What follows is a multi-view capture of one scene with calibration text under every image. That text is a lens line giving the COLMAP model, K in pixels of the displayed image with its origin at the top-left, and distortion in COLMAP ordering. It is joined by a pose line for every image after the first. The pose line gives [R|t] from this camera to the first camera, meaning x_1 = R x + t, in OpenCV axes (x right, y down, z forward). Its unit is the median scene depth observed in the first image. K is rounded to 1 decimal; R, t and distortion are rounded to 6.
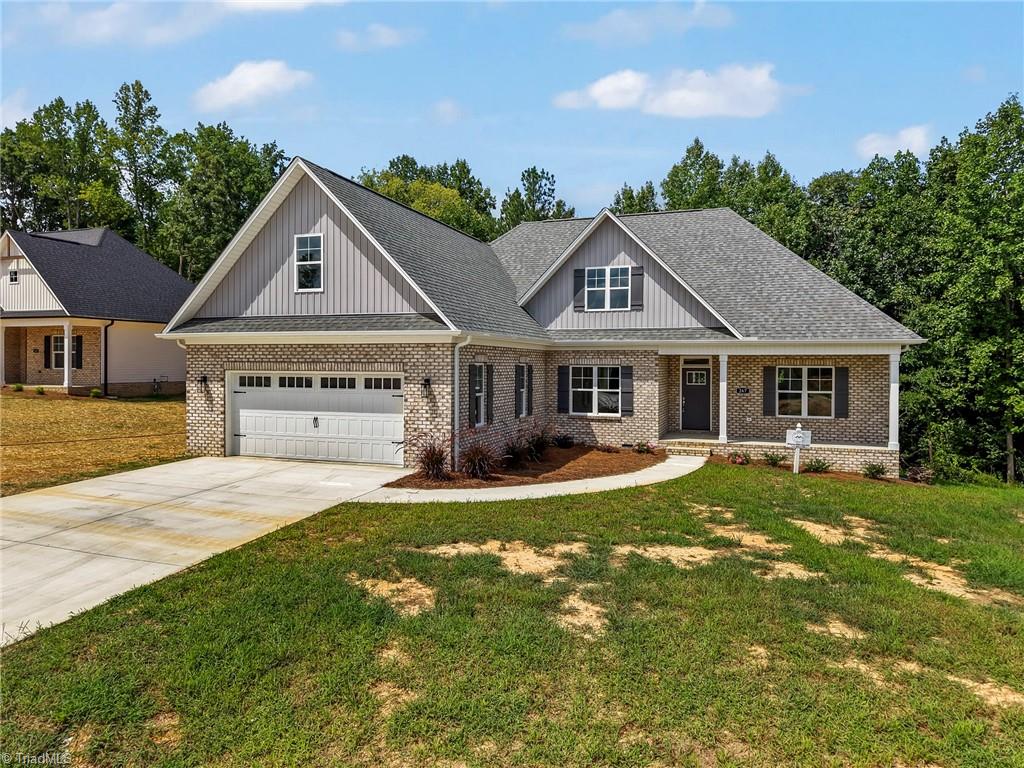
lens RADIAL K [[689.7, 0, 509.7], [0, 689.7, 375.2], [0, 0, 1]] dist [0.027242, -0.036255]
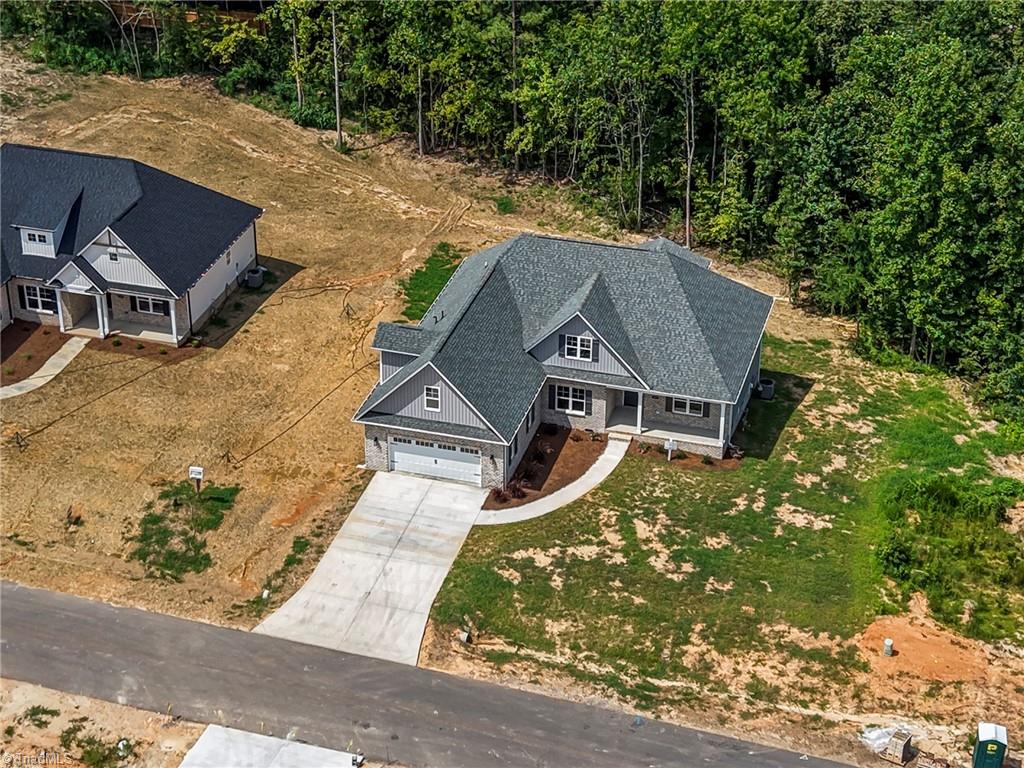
lens RADIAL K [[1947.5, 0, 512.0], [0, 1947.5, 384.0], [0, 0, 1]] dist [0.198131, -0.214761]
pose [[0.997982, -0.030350, 0.055769, -0.300747], [-0.000300, 0.876093, 0.482142, -2.436672], [-0.063492, -0.481186, 0.874316, -3.326374]]
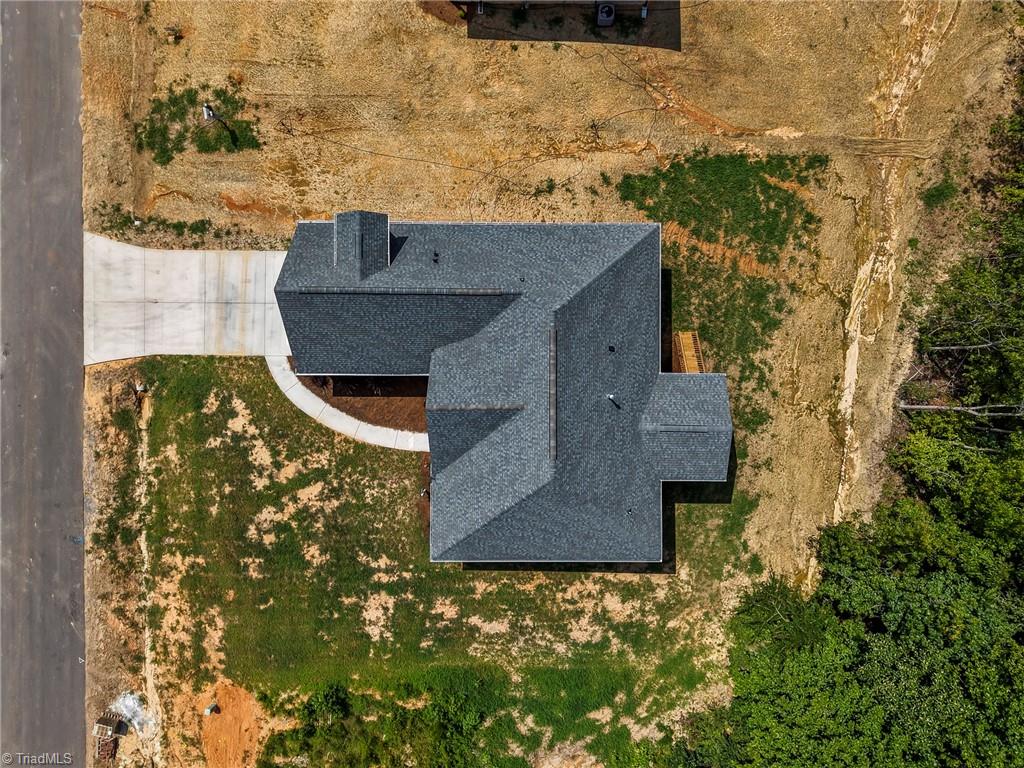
lens RADIAL K [[703.5, 0, 511.4], [0, 703.5, 344.7], [0, 0, 1]] dist [0.008142, 0.000709]
pose [[0.332666, 0.942742, -0.023898, 0.107016], [-0.028617, 0.035421, 0.998963, -1.903233], [0.942610, -0.331637, 0.038762, 1.192412]]
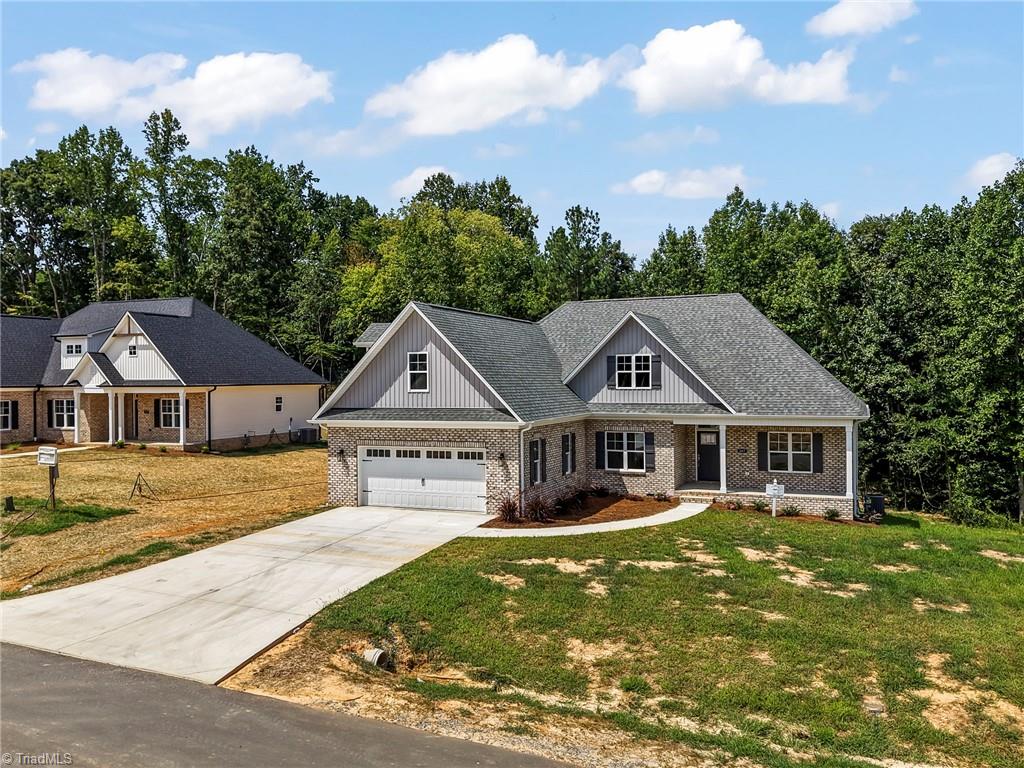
lens RADIAL K [[837.9, 0, 512.0], [0, 837.9, 384.0], [0, 0, 1]] dist [0.067245, -0.105022]
pose [[0.998632, -0.013257, -0.050575, -0.005106], [0.012777, 0.999870, -0.009808, -0.093559], [0.050698, 0.009149, 0.998672, -0.585451]]
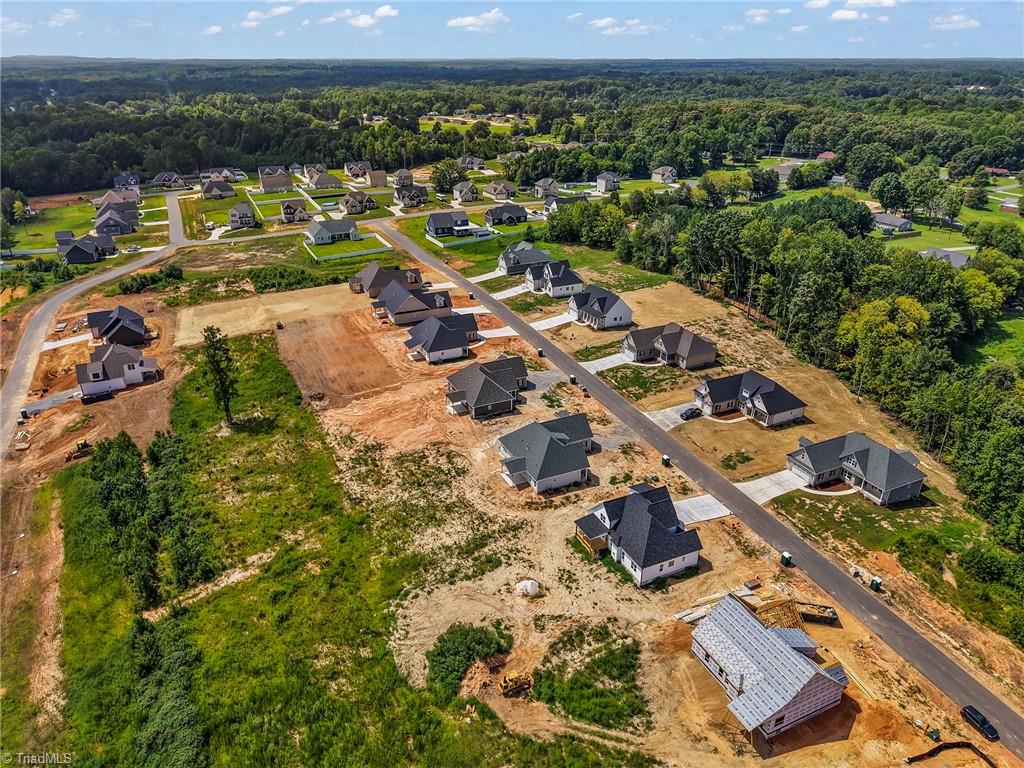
lens RADIAL K [[689.7, 0, 509.7], [0, 689.7, 375.2], [0, 0, 1]] dist [0.027242, -0.036255]
pose [[0.702586, 0.291235, -0.649273, 1.941875], [-0.005410, 0.914574, 0.404382, -3.616692], [0.711579, -0.280600, 0.644142, -5.448770]]
